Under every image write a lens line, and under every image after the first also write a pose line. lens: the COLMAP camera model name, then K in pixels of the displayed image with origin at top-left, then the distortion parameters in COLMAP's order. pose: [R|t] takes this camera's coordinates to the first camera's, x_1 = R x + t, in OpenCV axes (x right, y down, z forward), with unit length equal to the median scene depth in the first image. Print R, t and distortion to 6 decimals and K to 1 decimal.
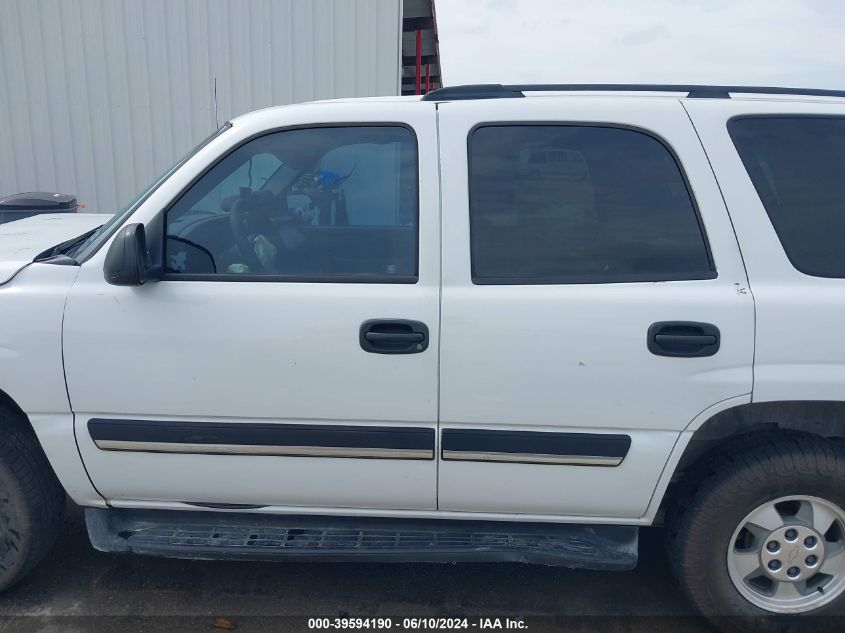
lens RADIAL K [[733.8, 0, 422.5], [0, 733.8, 316.5], [0, 0, 1]] dist [0.038207, -0.102385]
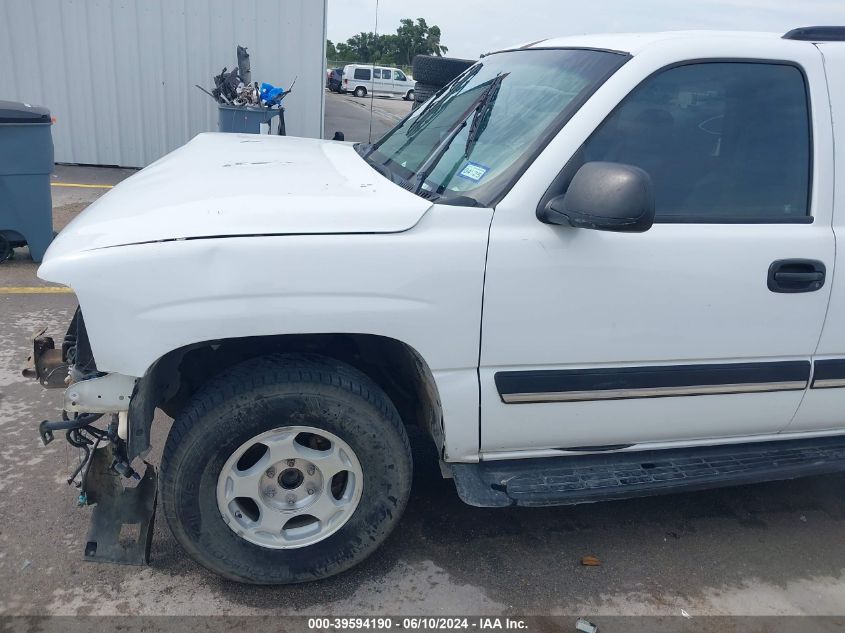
lens RADIAL K [[714.1, 0, 422.5], [0, 714.1, 316.5], [0, 0, 1]] dist [0.008483, -0.000303]
pose [[0.959156, -0.044660, 0.279329, -0.792612], [0.011662, 0.992862, 0.118699, -0.039978], [-0.282636, -0.110593, 0.952831, 0.170206]]
